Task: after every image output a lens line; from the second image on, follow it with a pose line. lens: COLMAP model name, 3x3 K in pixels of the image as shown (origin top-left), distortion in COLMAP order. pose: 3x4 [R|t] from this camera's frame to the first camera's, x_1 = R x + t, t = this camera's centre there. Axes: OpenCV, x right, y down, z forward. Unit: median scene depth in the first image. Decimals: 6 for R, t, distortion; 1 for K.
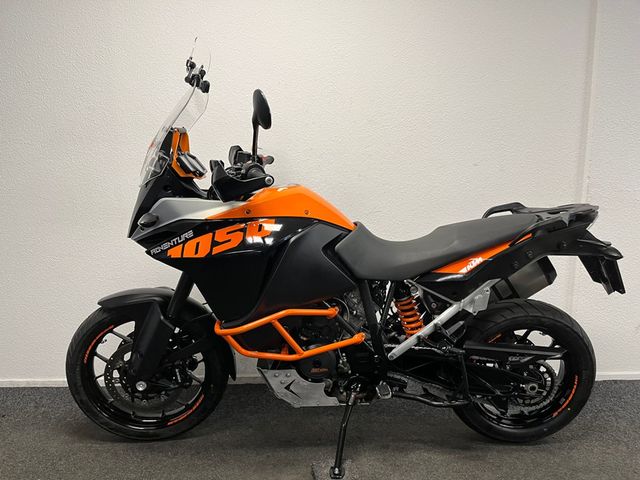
lens RADIAL K [[485.3, 0, 320.7], [0, 485.3, 244.0], [0, 0, 1]] dist [0.102988, -0.132695]
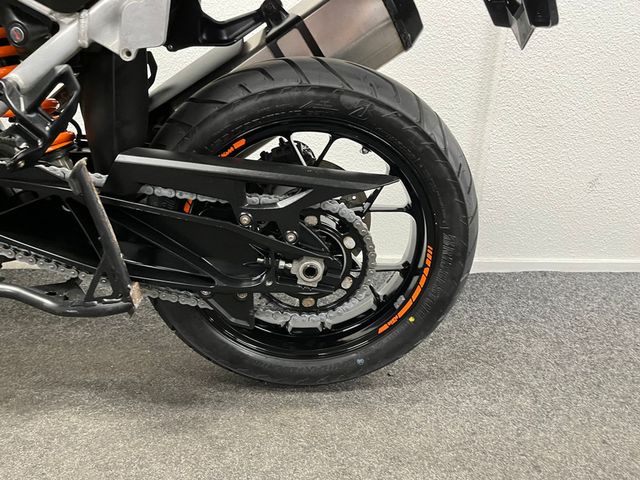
lens RADIAL K [[485.3, 0, 320.7], [0, 485.3, 244.0], [0, 0, 1]] dist [0.102988, -0.132695]
pose [[0.998872, 0.016518, 0.044522, 0.402023], [-0.024459, 0.982585, 0.184196, 0.187778], [-0.040704, -0.185077, 0.981881, 0.584439]]
